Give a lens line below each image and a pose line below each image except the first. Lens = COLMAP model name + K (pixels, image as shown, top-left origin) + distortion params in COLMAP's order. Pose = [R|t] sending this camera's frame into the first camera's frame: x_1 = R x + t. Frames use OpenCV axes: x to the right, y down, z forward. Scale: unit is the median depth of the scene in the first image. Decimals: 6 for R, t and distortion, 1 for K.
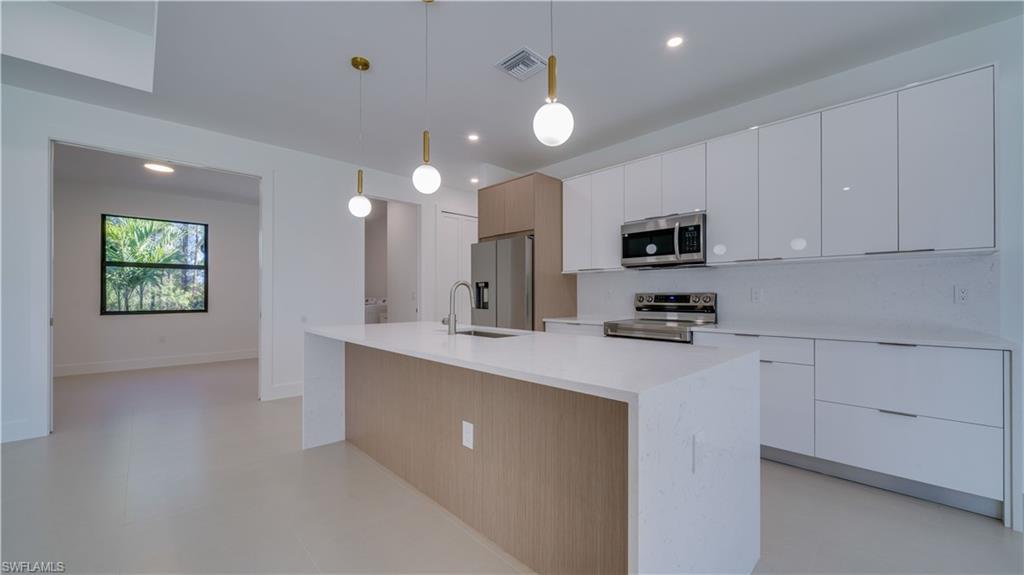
lens RADIAL K [[383.9, 0, 511.2], [0, 383.9, 294.3], [0, 0, 1]] dist [-0.002318, -0.000081]
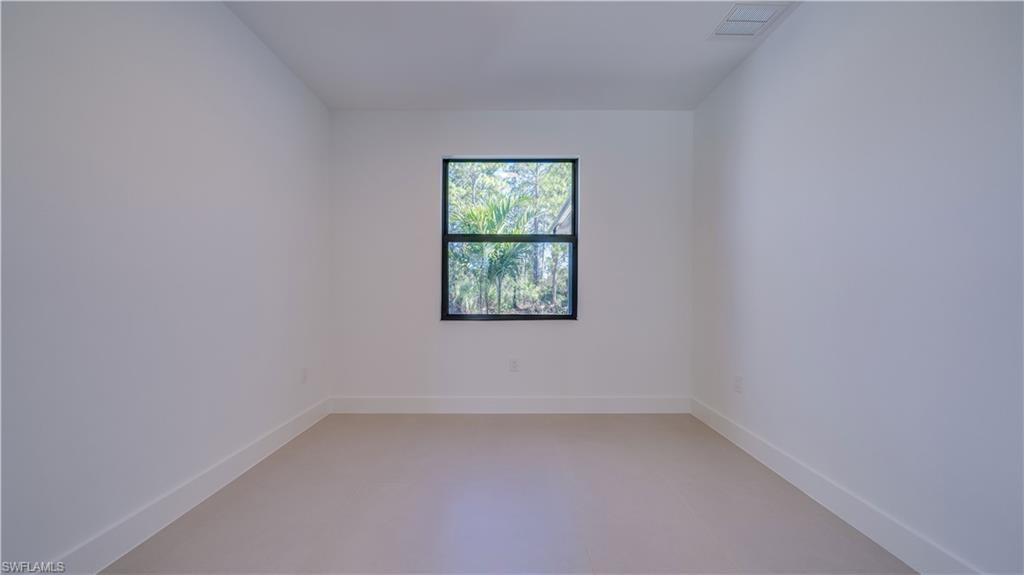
lens RADIAL K [[383.9, 0, 511.2], [0, 383.9, 294.3], [0, 0, 1]] dist [-0.002318, -0.000081]
pose [[0.721086, 0.011328, -0.692753, -0.515753], [-0.001423, 0.999888, 0.014869, 0.002701], [0.692844, -0.009736, 0.721022, 0.580577]]
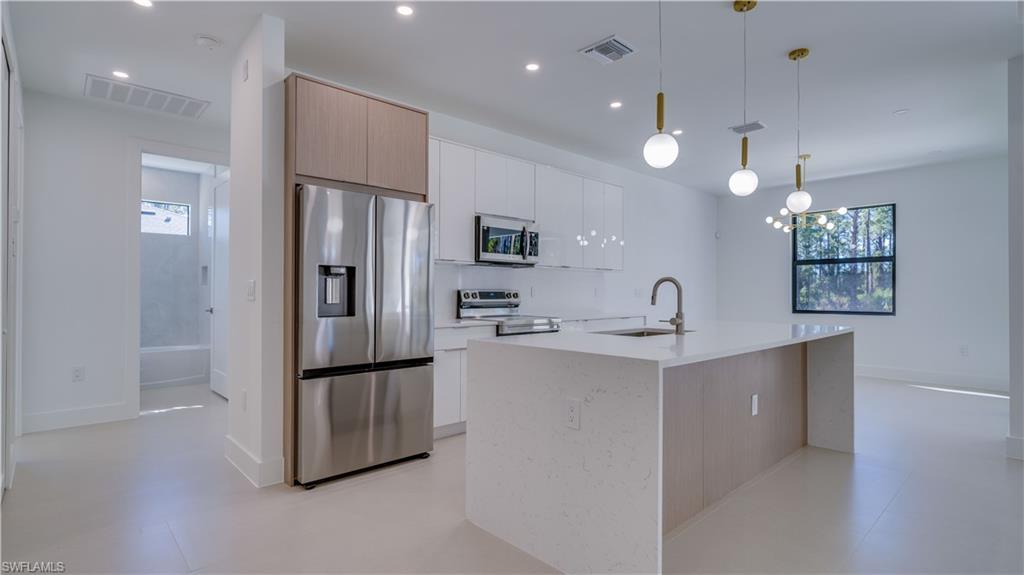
lens RADIAL K [[493.1, 0, 506.2], [0, 493.1, 289.5], [0, 0, 1]] dist [0.012769, -0.000293]
pose [[0.026251, 0.008270, 0.999621, -0.912070], [-0.007721, 0.999938, -0.008069, 0.005934], [-0.999626, -0.007506, 0.026314, 0.927973]]
